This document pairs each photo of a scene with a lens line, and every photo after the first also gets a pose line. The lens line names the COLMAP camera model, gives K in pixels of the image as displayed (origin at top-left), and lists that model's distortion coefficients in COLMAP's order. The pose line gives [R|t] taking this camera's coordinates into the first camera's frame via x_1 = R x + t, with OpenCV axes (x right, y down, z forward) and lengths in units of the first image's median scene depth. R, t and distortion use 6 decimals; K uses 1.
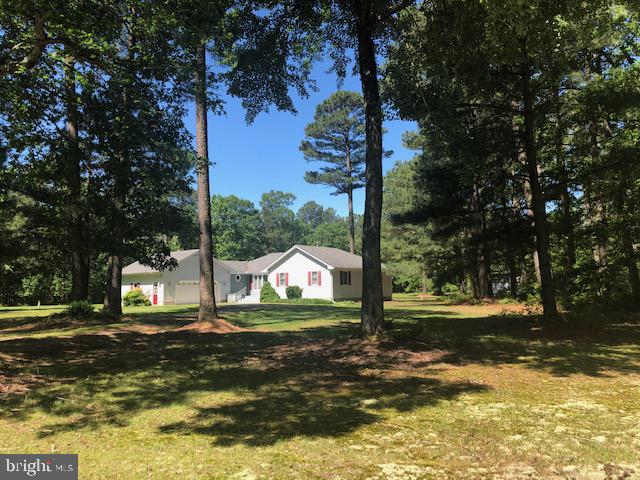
lens RADIAL K [[503.4, 0, 327.8], [0, 503.4, 241.5], [0, 0, 1]] dist [0.001027, -0.002420]
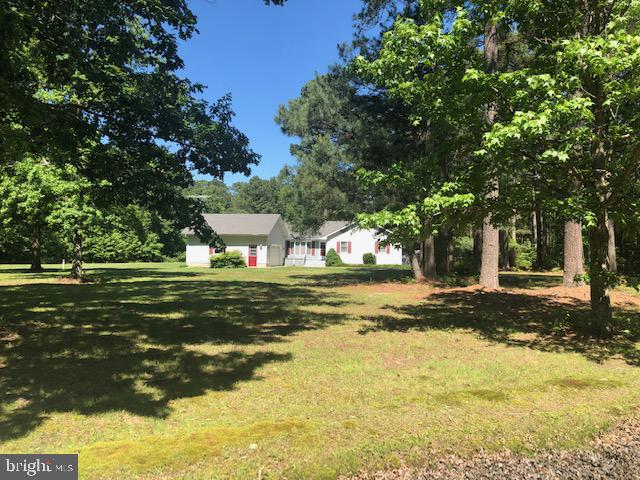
lens RADIAL K [[521.0, 0, 321.1], [0, 521.0, 236.4], [0, 0, 1]] dist [0.013293, -0.001491]
pose [[0.861809, 0.051388, 0.504623, -0.697046], [-0.080752, 0.996066, 0.036477, 0.013539], [-0.500763, -0.072186, 0.862569, 0.018712]]
